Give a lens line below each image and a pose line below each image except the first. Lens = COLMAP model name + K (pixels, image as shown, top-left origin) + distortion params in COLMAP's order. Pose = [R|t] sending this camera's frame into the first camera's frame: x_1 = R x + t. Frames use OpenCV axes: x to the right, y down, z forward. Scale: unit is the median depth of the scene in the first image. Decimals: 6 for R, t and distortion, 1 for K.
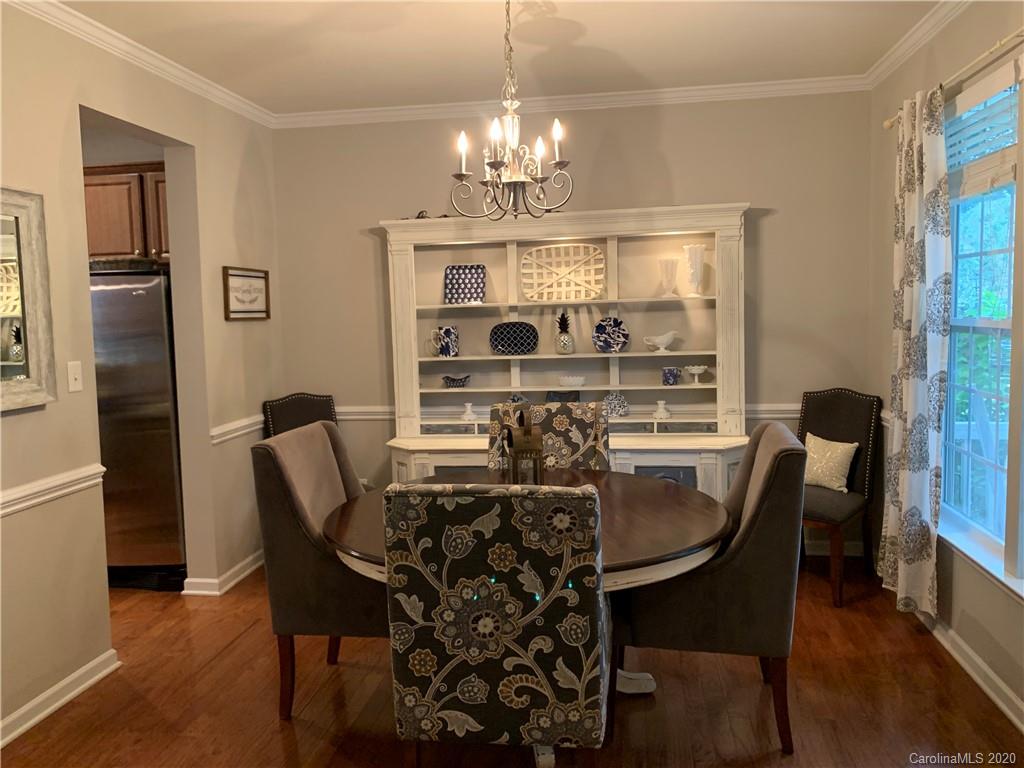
lens RADIAL K [[794.9, 0, 512.0], [0, 794.9, 384.0], [0, 0, 1]] dist [0.123252, -0.236084]
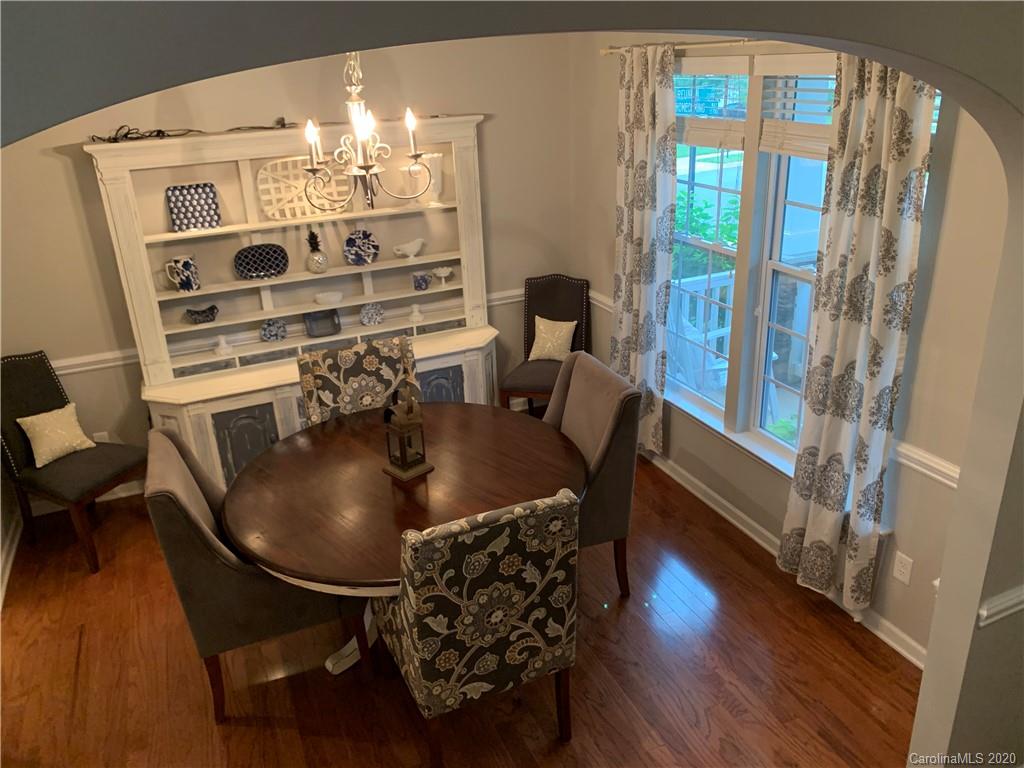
lens RADIAL K [[794.9, 0, 512.0], [0, 794.9, 384.0], [0, 0, 1]] dist [0.123252, -0.236084]
pose [[0.846486, -0.210931, 0.488846, -0.298987], [0.068522, 0.953698, 0.292856, -0.218929], [-0.527984, -0.214401, 0.821745, 0.034558]]
